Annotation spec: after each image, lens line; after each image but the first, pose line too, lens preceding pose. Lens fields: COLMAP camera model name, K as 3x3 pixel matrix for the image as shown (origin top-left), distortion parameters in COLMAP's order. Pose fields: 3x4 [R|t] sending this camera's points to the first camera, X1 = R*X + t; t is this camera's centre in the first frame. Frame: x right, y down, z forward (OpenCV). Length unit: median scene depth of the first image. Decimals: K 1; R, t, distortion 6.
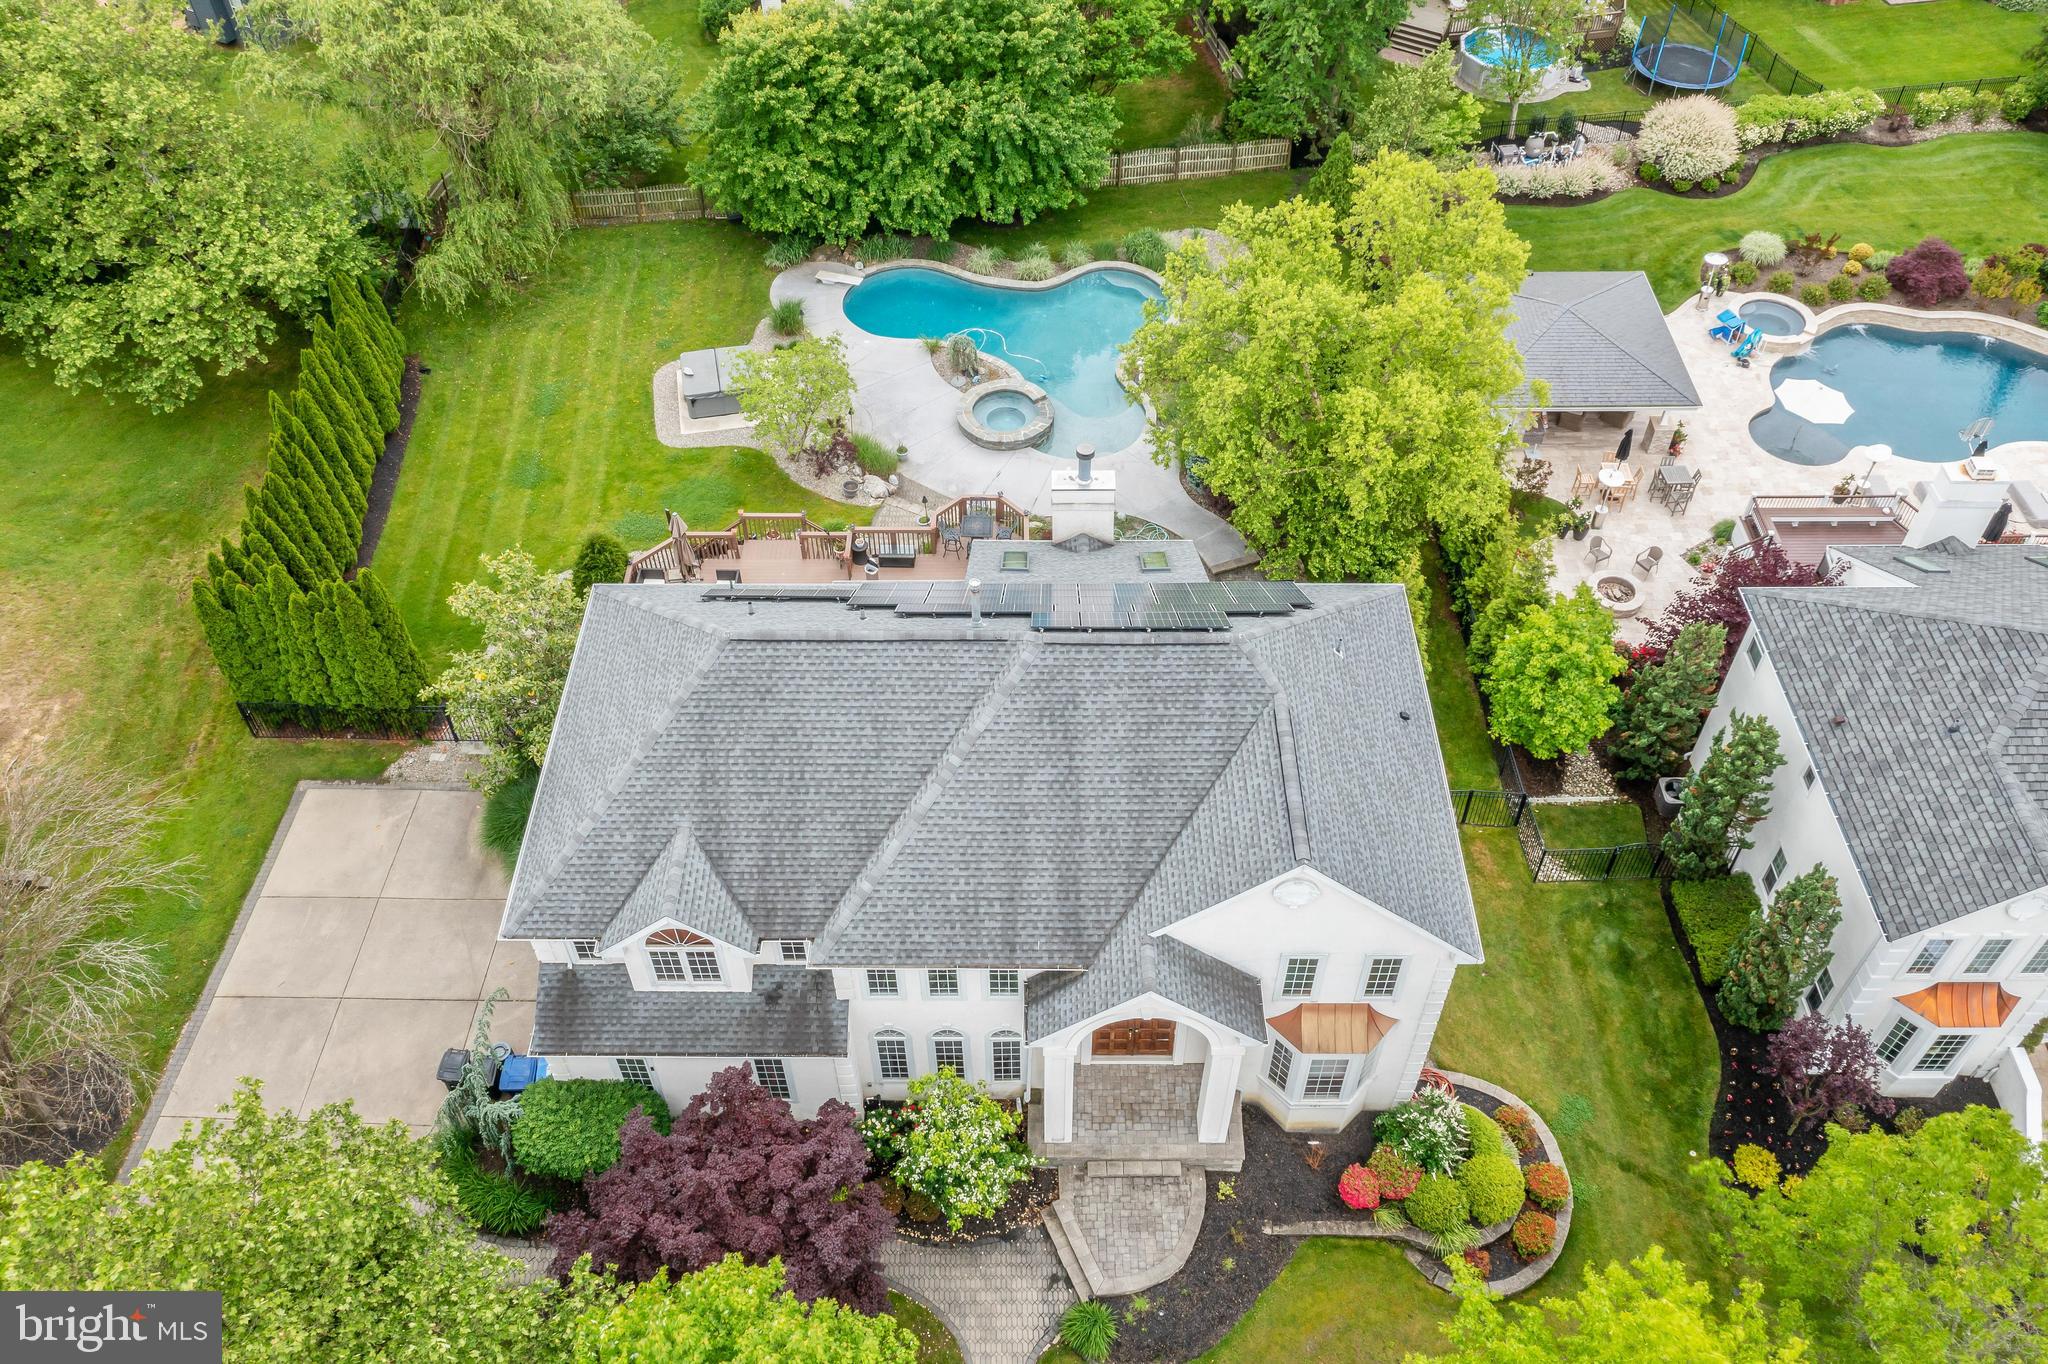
lens RADIAL K [[1660.5, 0, 1024.0], [0, 1660.5, 682.0], [0, 0, 1]] dist [0.003881, 0.000636]
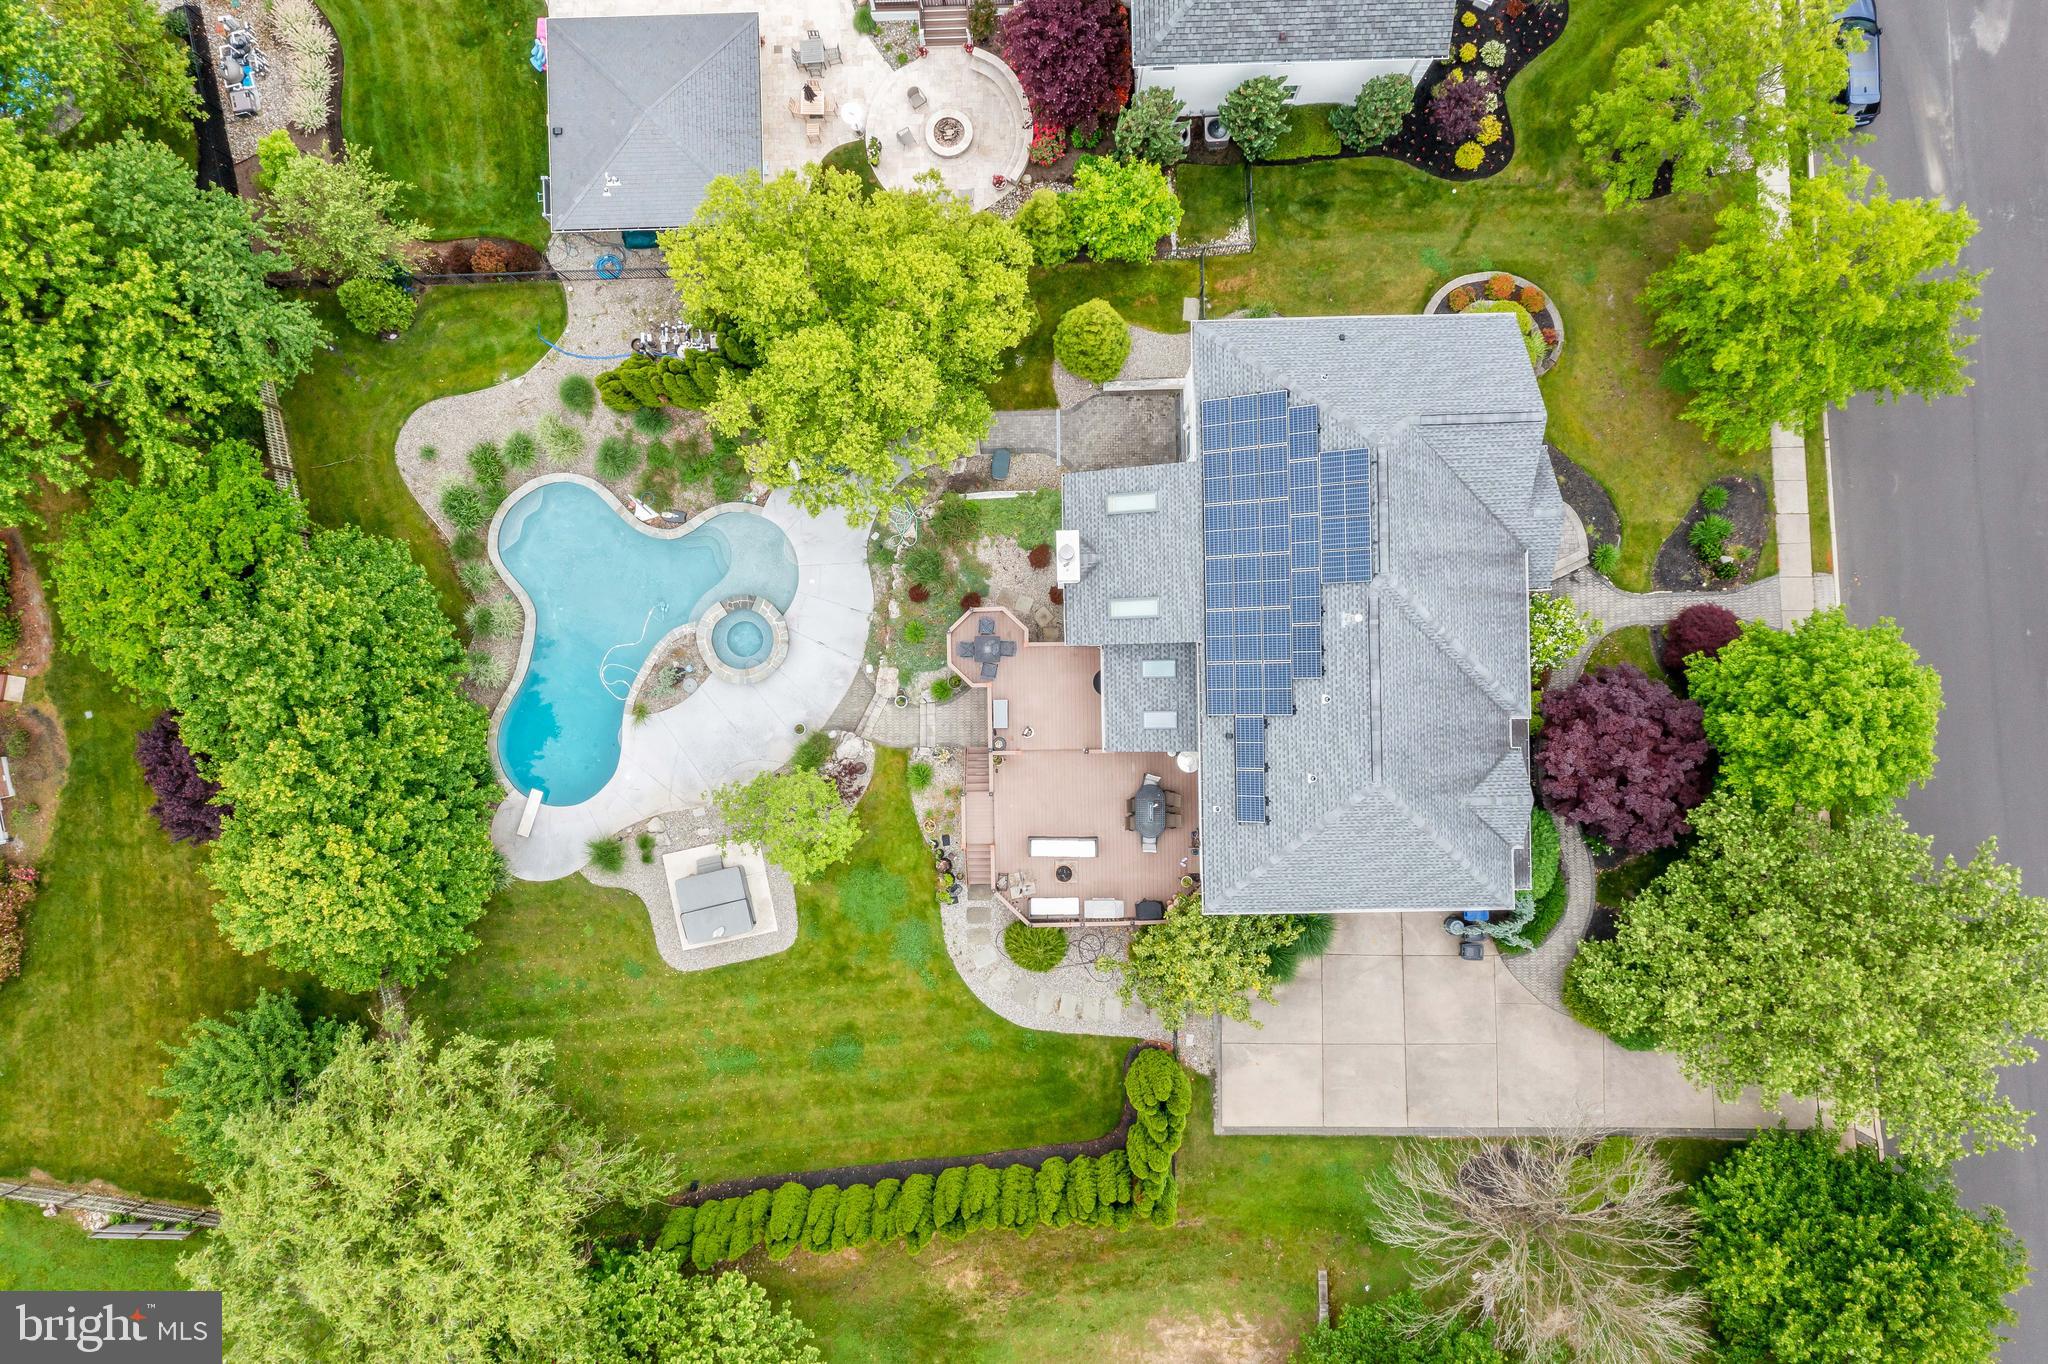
lens RADIAL K [[1660.5, 0, 1024.0], [0, 1660.5, 682.0], [0, 0, 1]] dist [0.003881, 0.000636]
pose [[-0.027788, -0.999543, 0.011894, -0.069347], [0.730045, -0.012165, 0.683291, -0.930455], [-0.682834, 0.027671, 0.730049, 0.086960]]
